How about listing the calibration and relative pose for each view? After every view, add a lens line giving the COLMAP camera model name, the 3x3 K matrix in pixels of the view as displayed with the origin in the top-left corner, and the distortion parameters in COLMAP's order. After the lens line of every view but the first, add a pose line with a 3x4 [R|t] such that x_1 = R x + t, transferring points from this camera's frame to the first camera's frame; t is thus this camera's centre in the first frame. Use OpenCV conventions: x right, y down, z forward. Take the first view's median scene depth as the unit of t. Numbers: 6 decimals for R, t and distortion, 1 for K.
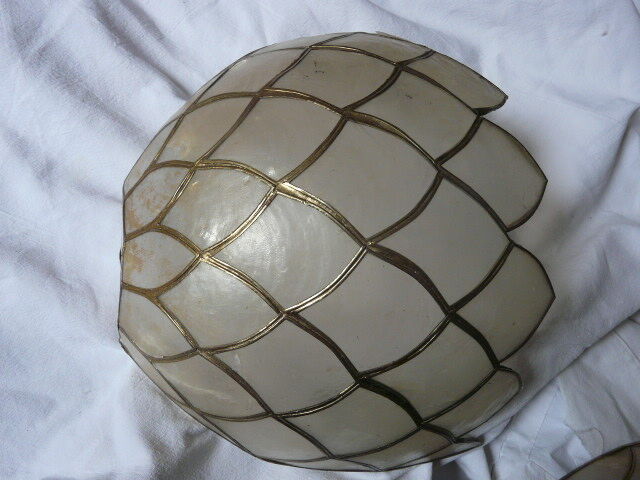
lens RADIAL K [[539.0, 0, 320.0], [0, 539.0, 240.0], [0, 0, 1]] dist [-0.095207, 0.097946]
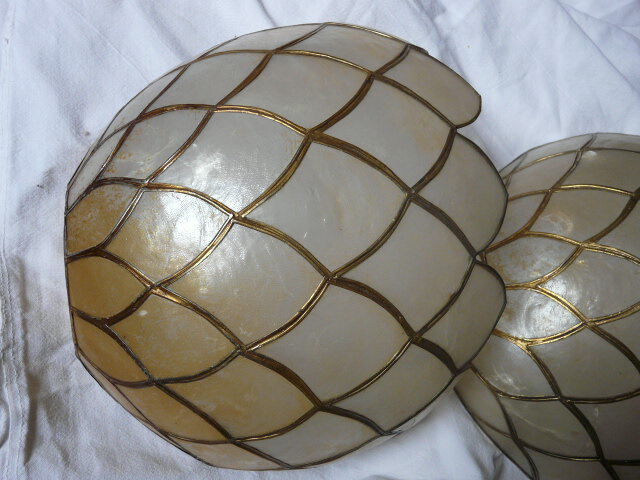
lens RADIAL K [[539.0, 0, 320.0], [0, 539.0, 240.0], [0, 0, 1]] dist [-0.095207, 0.097946]
pose [[0.979789, 0.199671, 0.012057, -0.812814], [-0.199681, 0.979861, -0.000398, -0.032066], [-0.011893, -0.002018, 0.999927, -0.180418]]
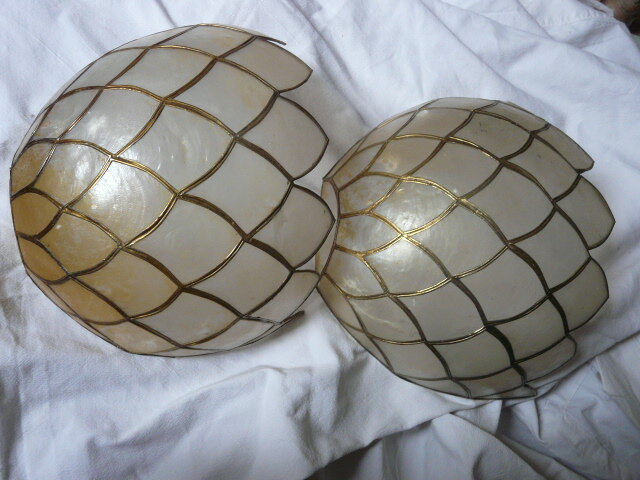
lens RADIAL K [[539.0, 0, 320.0], [0, 539.0, 240.0], [0, 0, 1]] dist [-0.095207, 0.097946]
pose [[0.988060, 0.153372, -0.014622, -0.411930], [-0.153398, 0.988164, -0.000661, 0.077290], [0.014348, 0.002896, 0.999893, -0.579311]]
